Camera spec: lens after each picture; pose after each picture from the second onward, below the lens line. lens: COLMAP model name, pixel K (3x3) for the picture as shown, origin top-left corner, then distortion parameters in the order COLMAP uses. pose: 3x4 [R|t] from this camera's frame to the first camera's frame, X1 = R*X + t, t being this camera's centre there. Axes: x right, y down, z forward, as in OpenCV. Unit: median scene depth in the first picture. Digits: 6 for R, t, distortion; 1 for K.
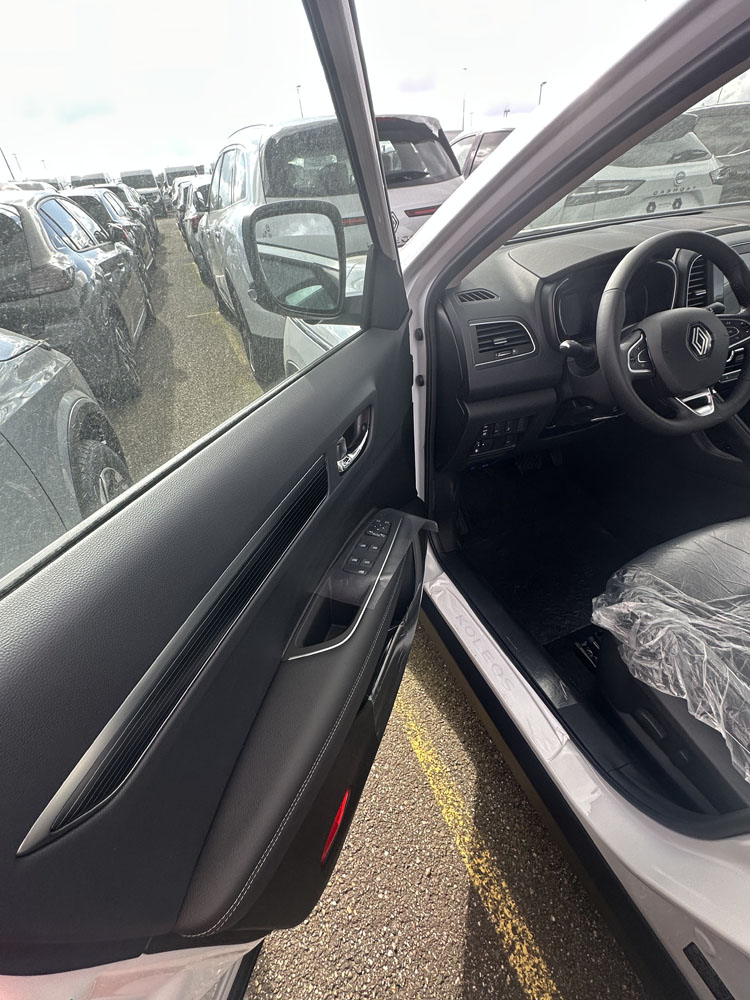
lens RADIAL K [[457.6, 0, 375.0], [0, 457.6, 500.0], [0, 0, 1]] dist [0.000907, -0.001234]
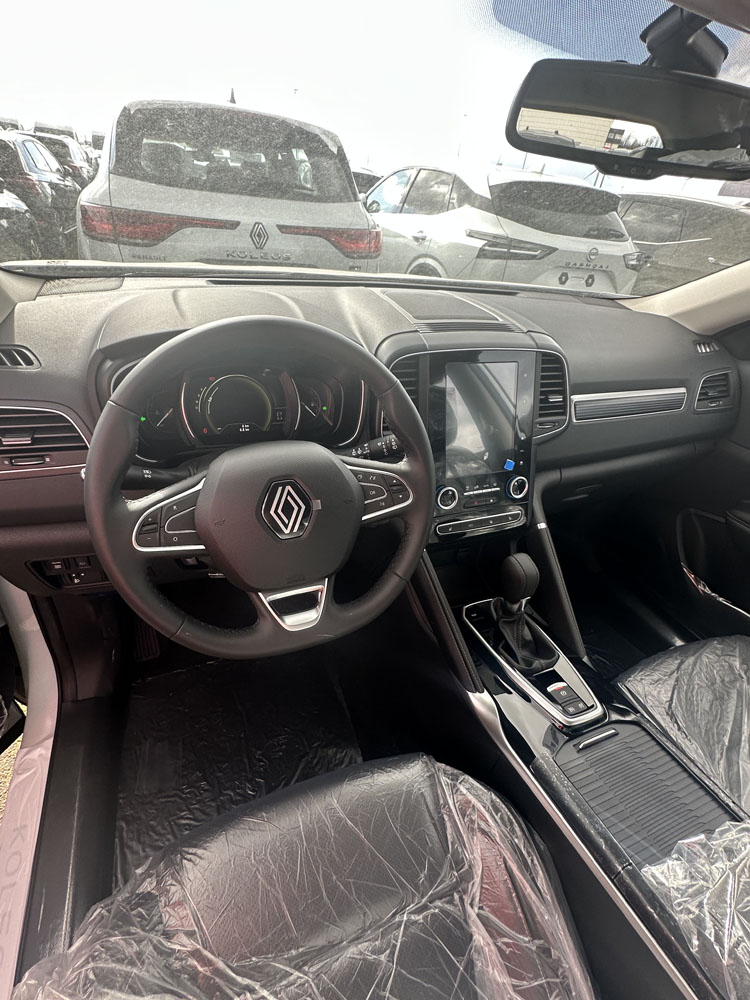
lens RADIAL K [[457.6, 0, 375.0], [0, 457.6, 500.0], [0, 0, 1]] dist [0.000907, -0.001234]
pose [[0.983397, 0.146091, 0.107647, 0.215641], [-0.142868, 0.989046, -0.037113, -0.101086], [-0.111890, 0.021118, 0.993496, 0.115967]]
